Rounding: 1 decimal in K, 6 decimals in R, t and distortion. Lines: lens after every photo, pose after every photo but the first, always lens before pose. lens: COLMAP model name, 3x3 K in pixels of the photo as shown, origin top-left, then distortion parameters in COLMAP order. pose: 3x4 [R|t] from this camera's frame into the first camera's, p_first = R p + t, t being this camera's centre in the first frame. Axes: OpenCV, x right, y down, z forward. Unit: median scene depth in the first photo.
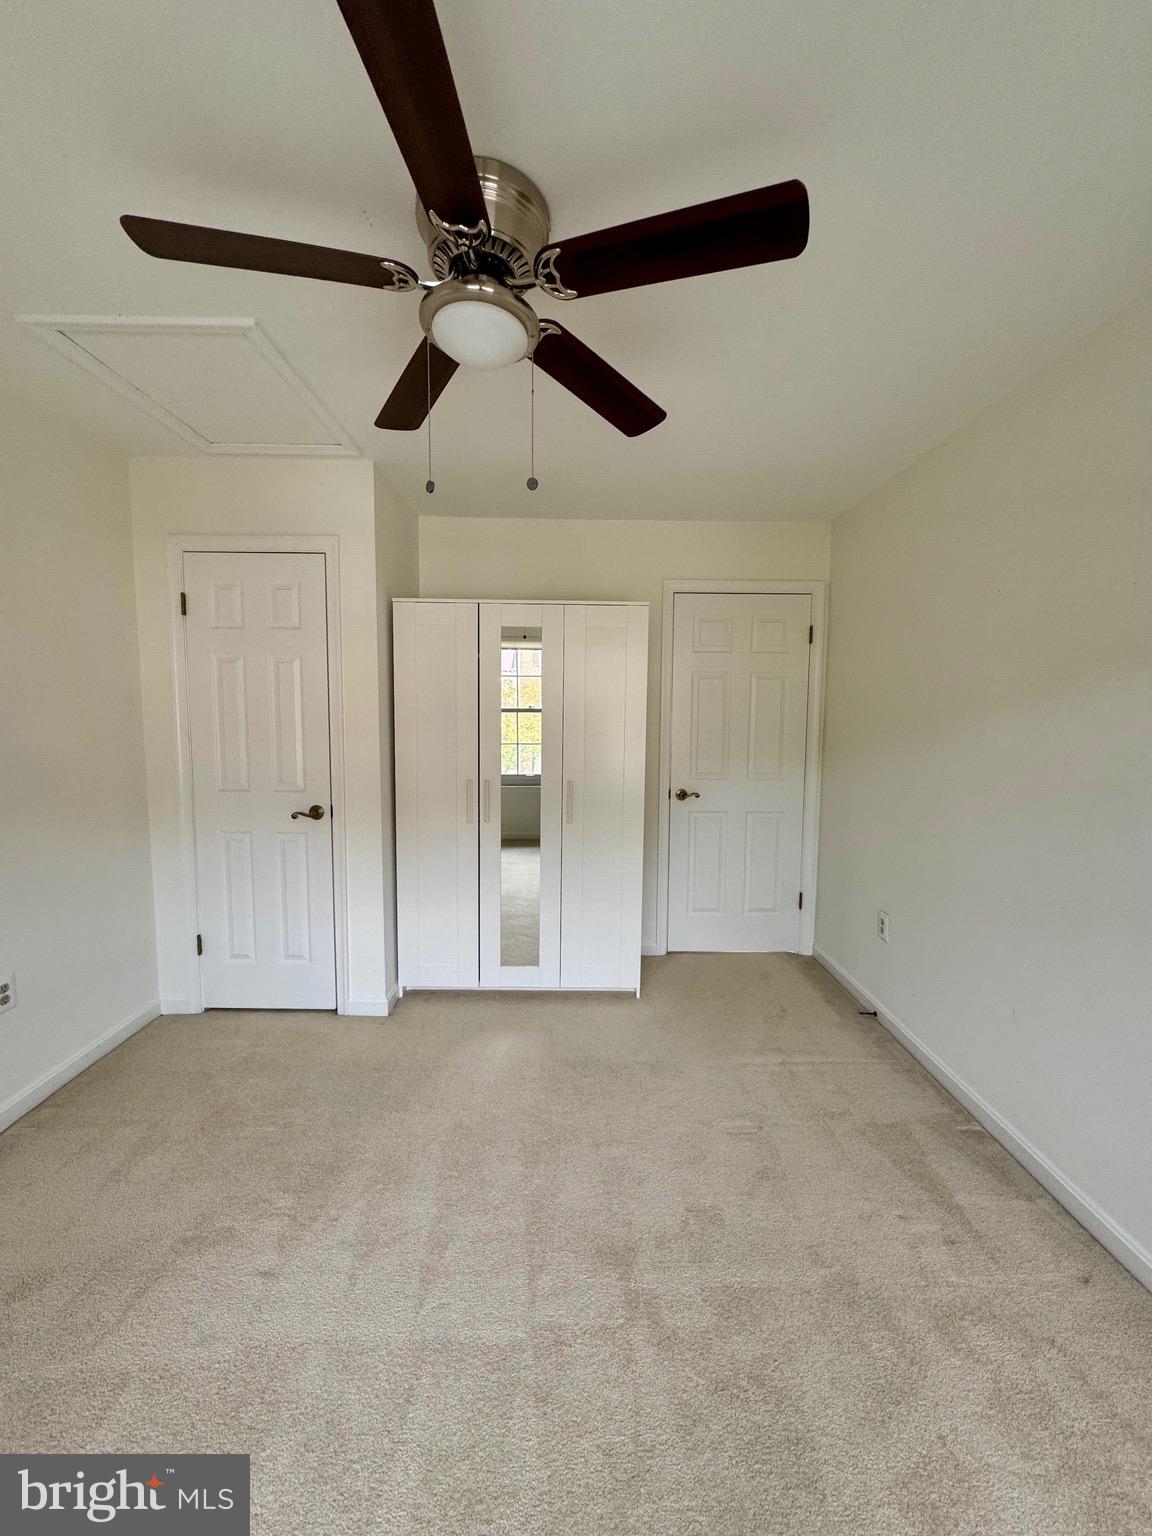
lens RADIAL K [[614.3, 0, 576.0], [0, 614.3, 768.0], [0, 0, 1]] dist [-0.000385, -0.000065]
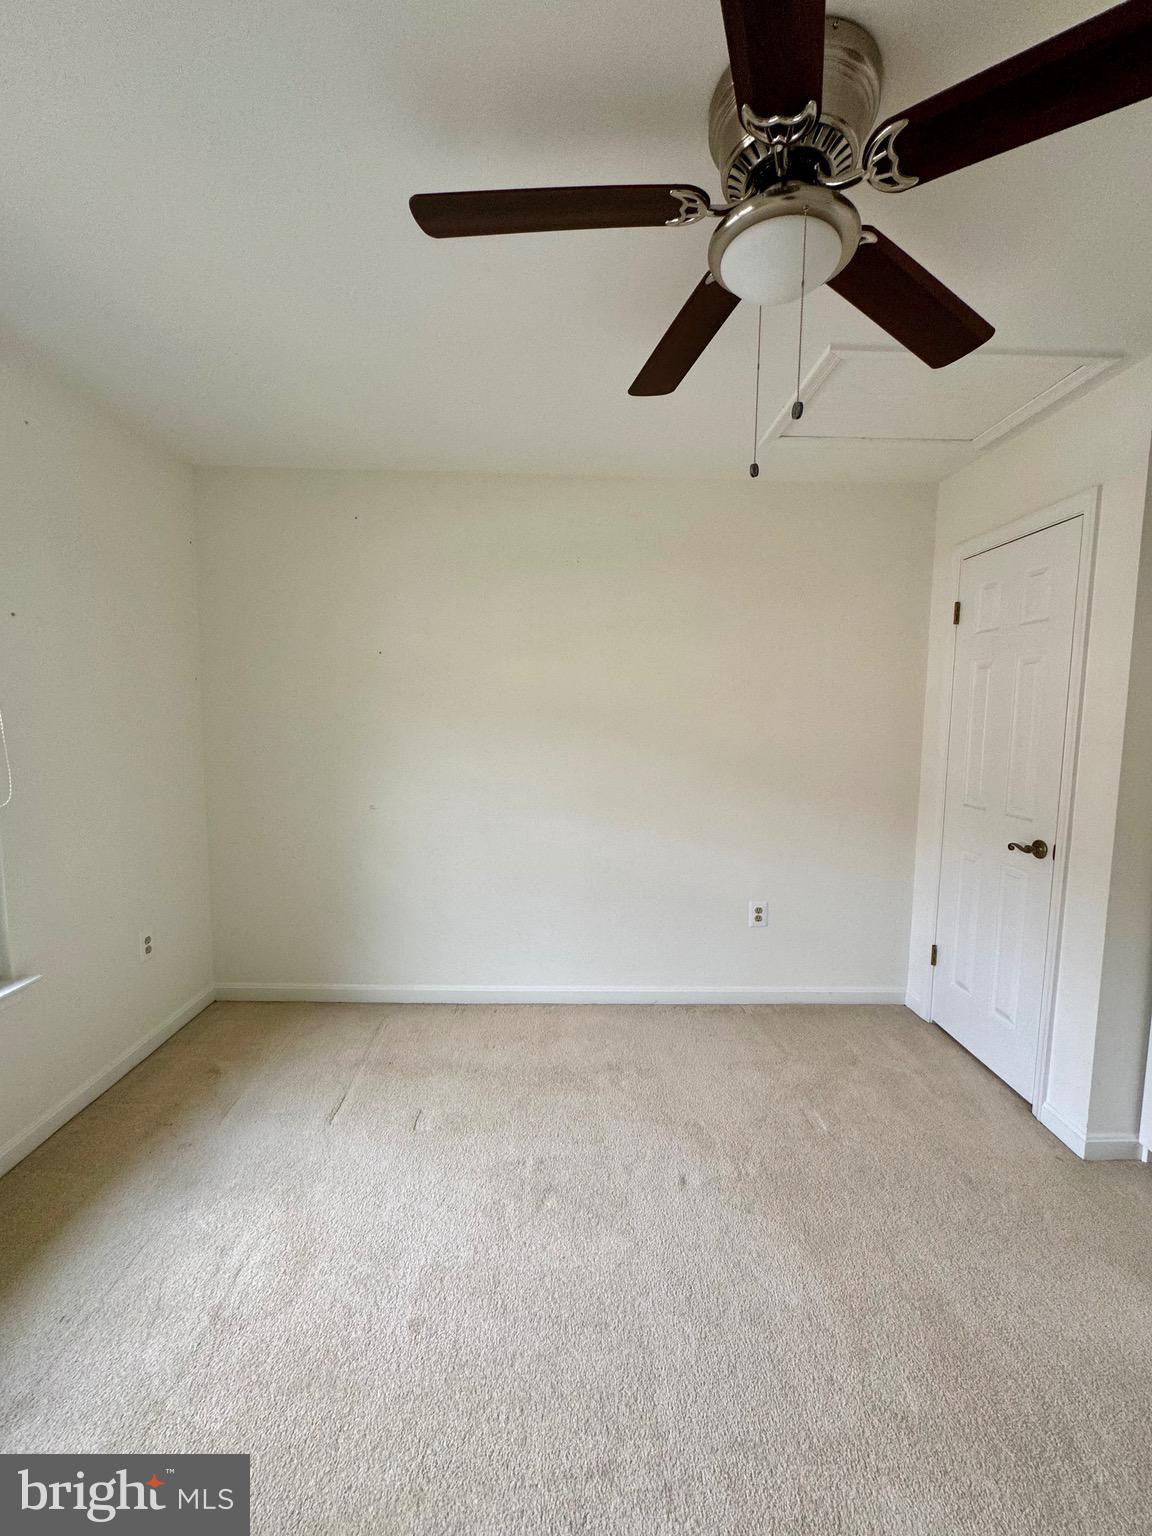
lens RADIAL K [[616.0, 0, 582.4], [0, 616.0, 766.9], [0, 0, 1]] dist [-0.000246, 0.000067]
pose [[0.026046, 0.082017, -0.996291, 0.358826], [-0.110841, 0.990720, 0.078661, -0.031003], [0.993497, 0.108381, 0.034895, 0.388047]]
